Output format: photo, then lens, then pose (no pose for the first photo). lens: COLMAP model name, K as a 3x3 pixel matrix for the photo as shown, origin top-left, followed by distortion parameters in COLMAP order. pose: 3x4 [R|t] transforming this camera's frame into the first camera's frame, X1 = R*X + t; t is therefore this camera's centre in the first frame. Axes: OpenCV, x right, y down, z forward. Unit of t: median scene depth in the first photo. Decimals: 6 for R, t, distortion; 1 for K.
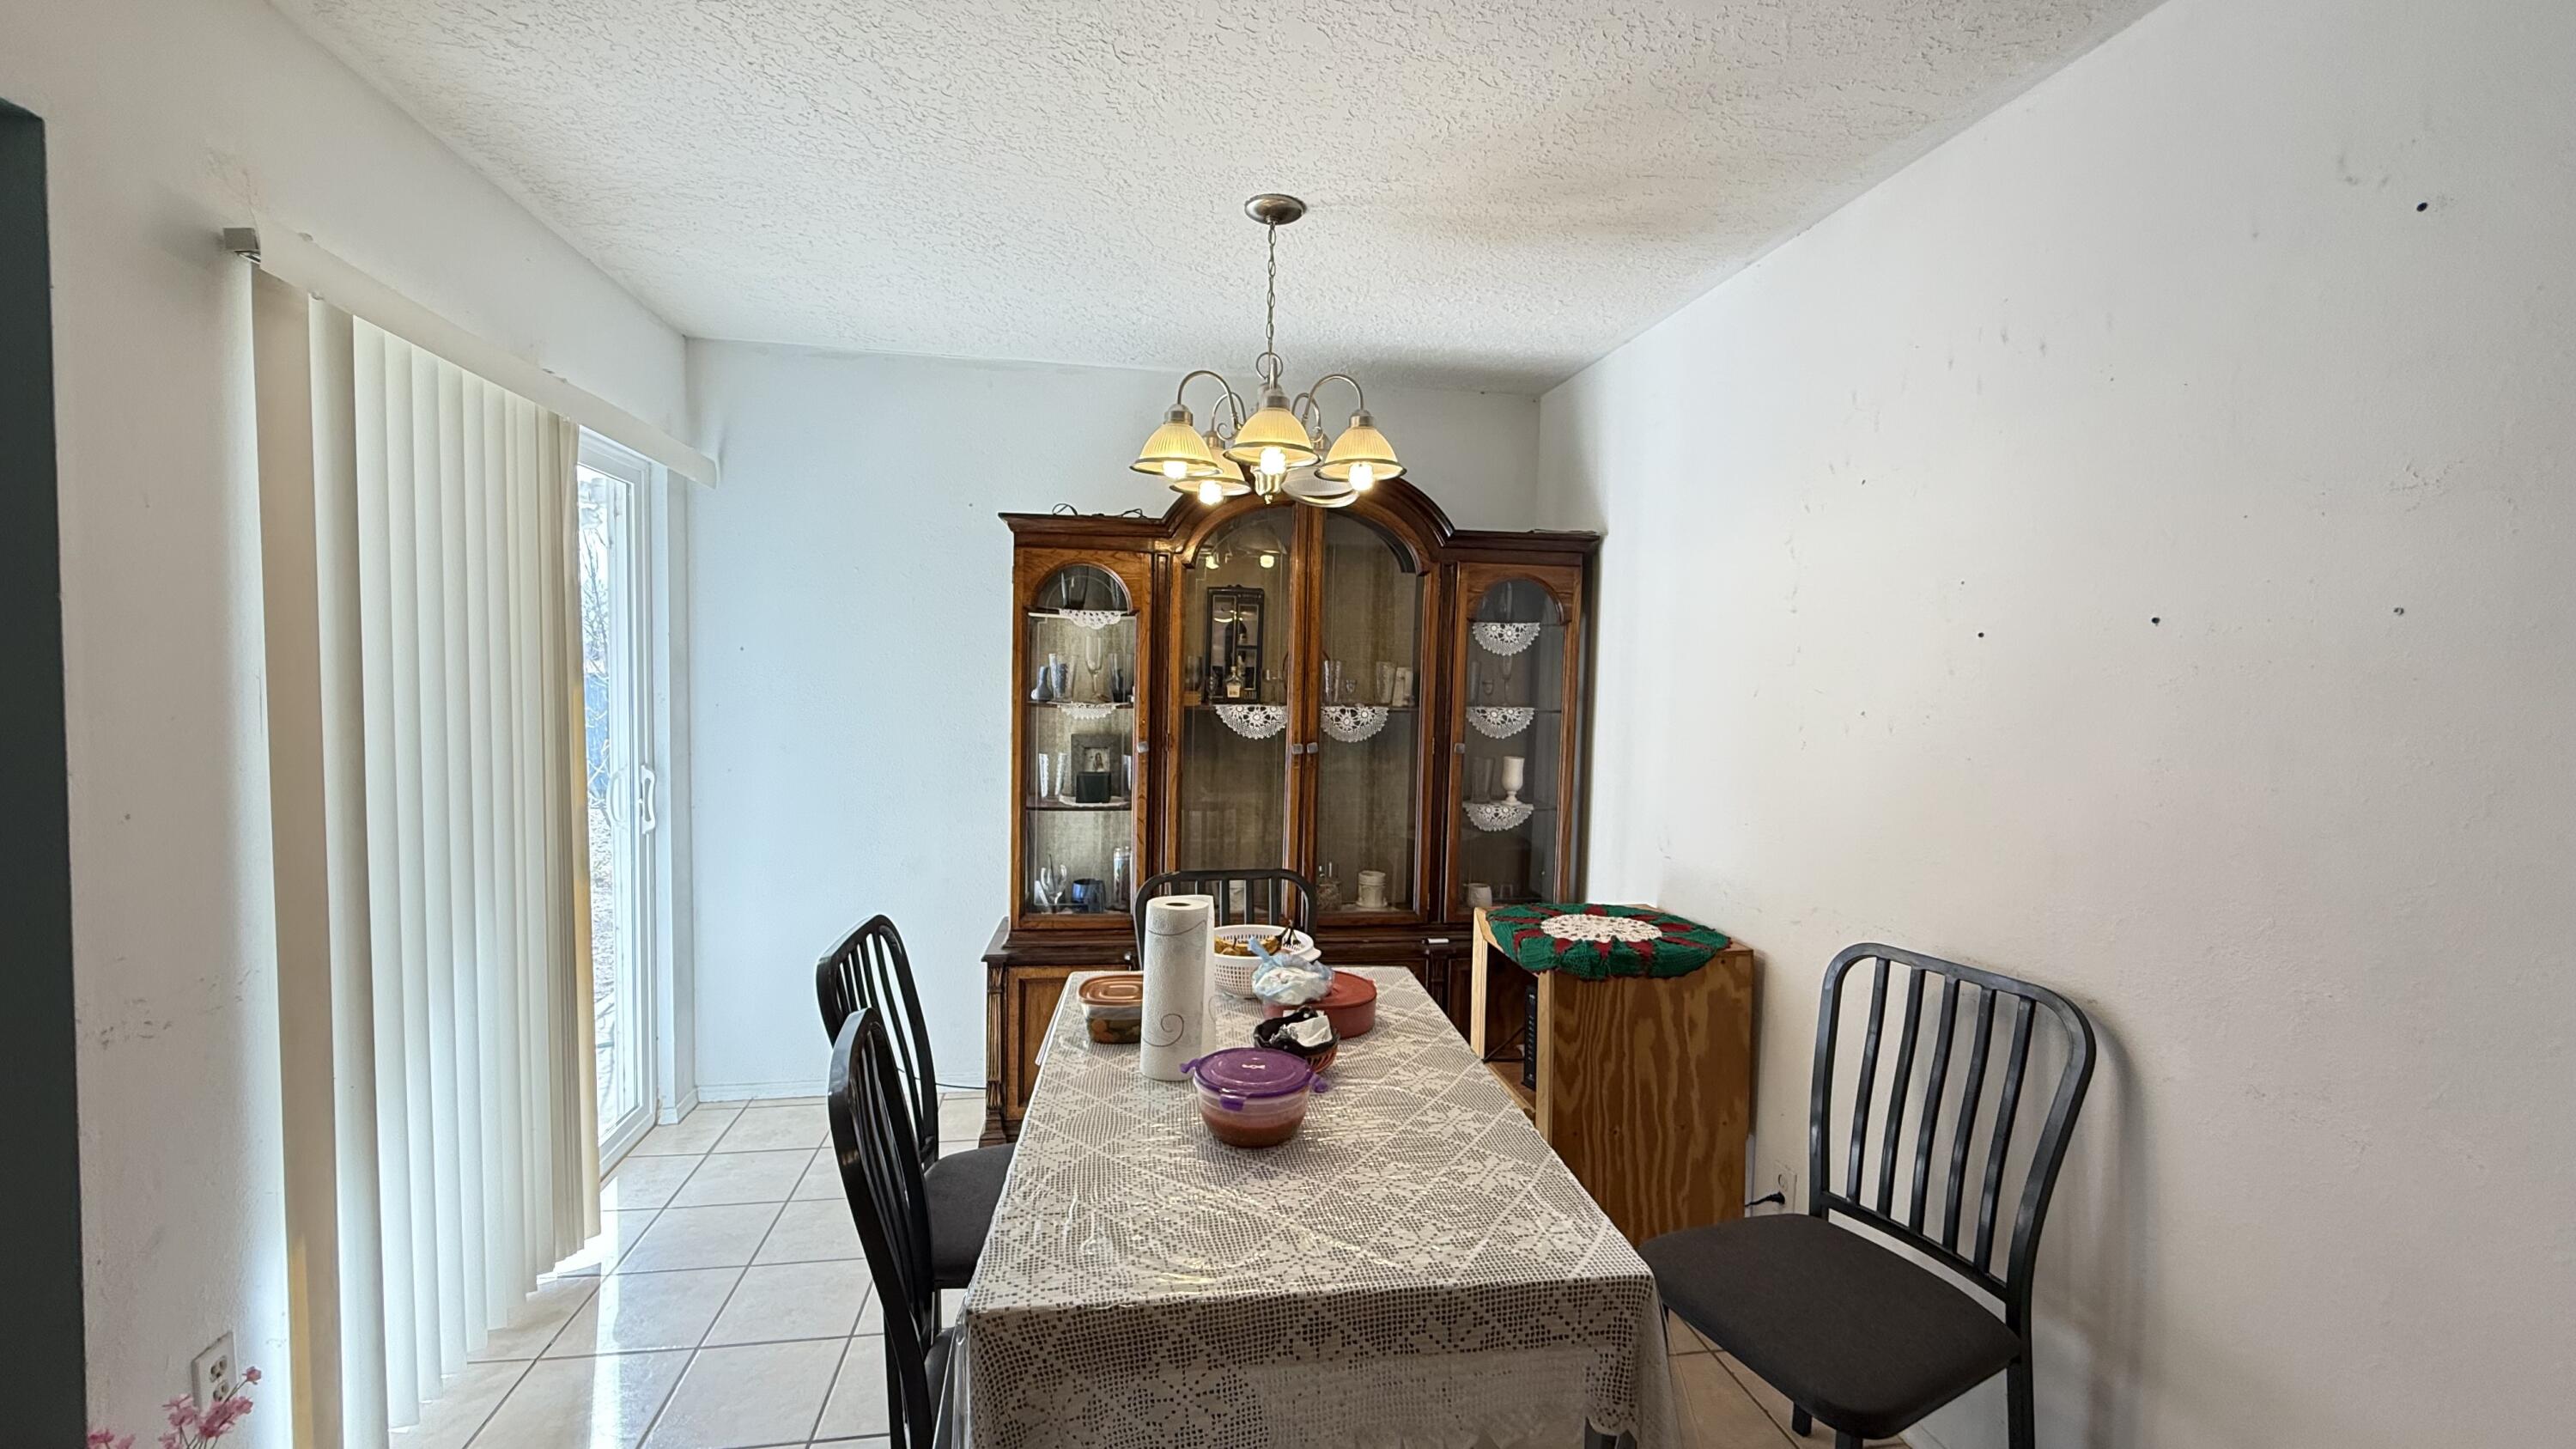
lens RADIAL K [[1026.7, 0, 1282.8], [0, 1026.7, 728.4], [0, 0, 1]] dist [-0.002450, 0.000047]
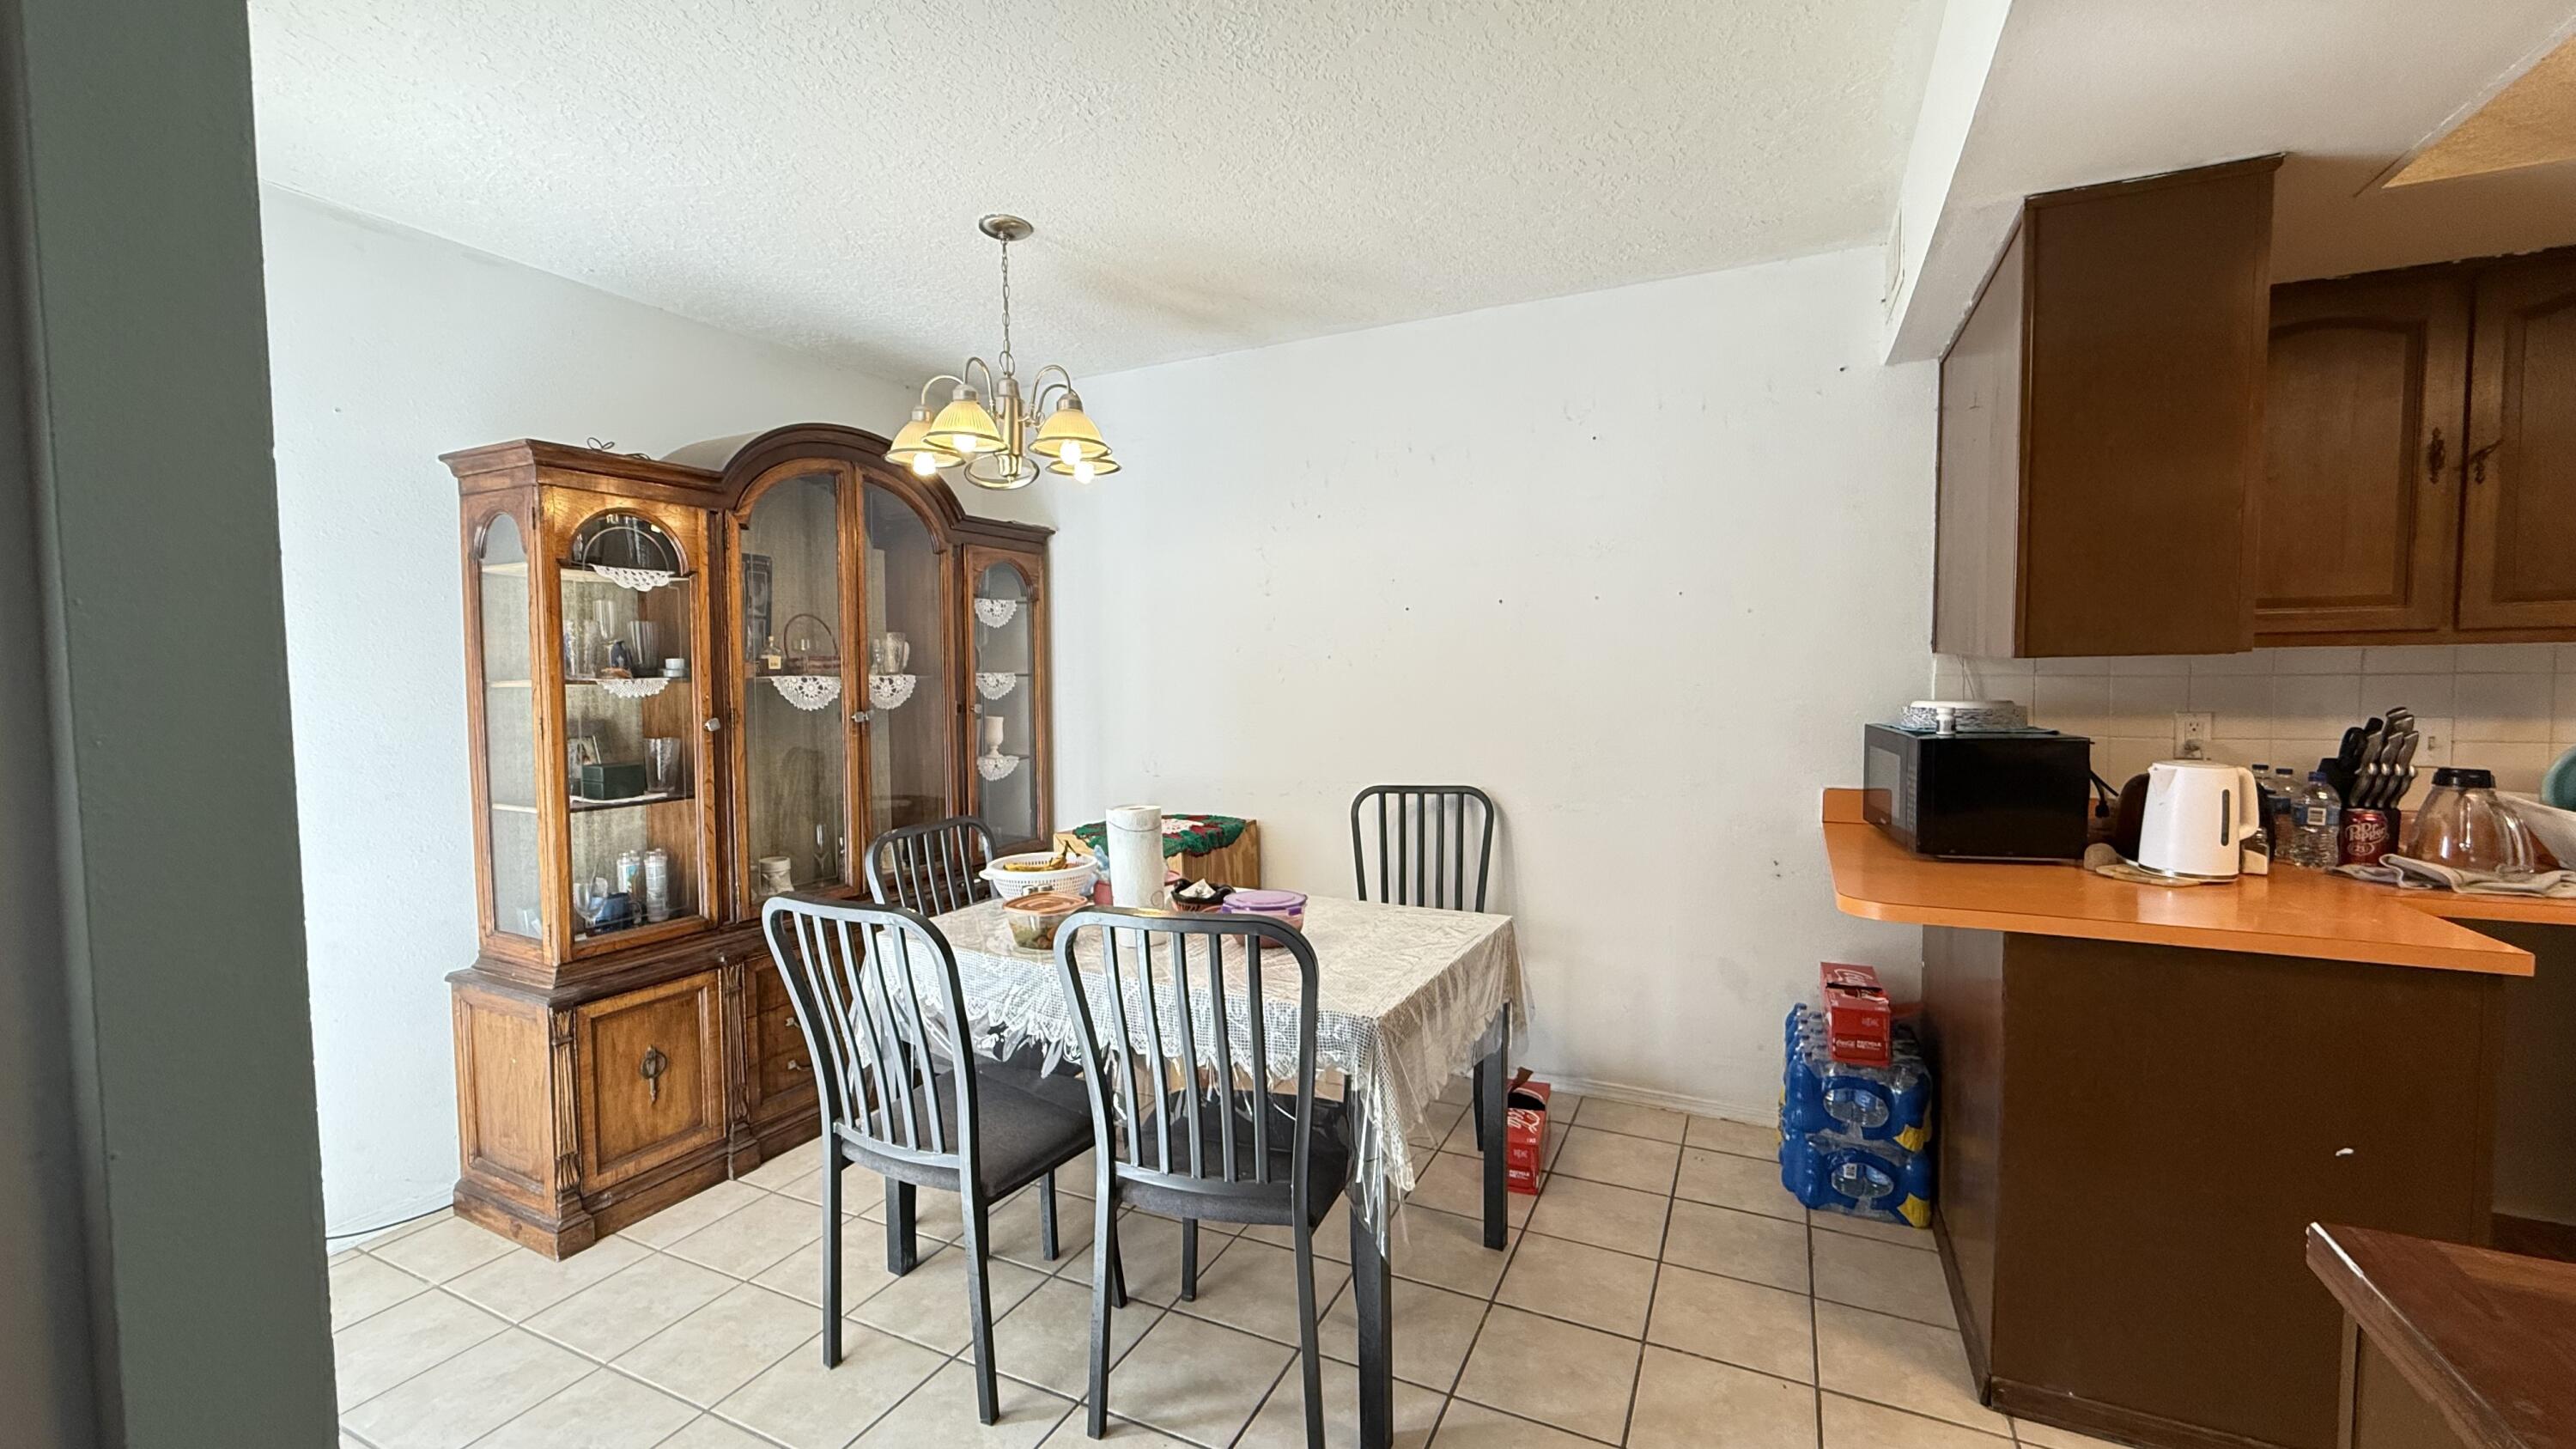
lens RADIAL K [[1026.7, 0, 1282.8], [0, 1026.7, 728.4], [0, 0, 1]] dist [-0.002450, 0.000047]
pose [[0.575837, -0.072437, 0.814349, -0.567833], [0.071185, 0.996727, 0.038324, 0.022038], [-0.814459, 0.035901, 0.579109, 0.072120]]
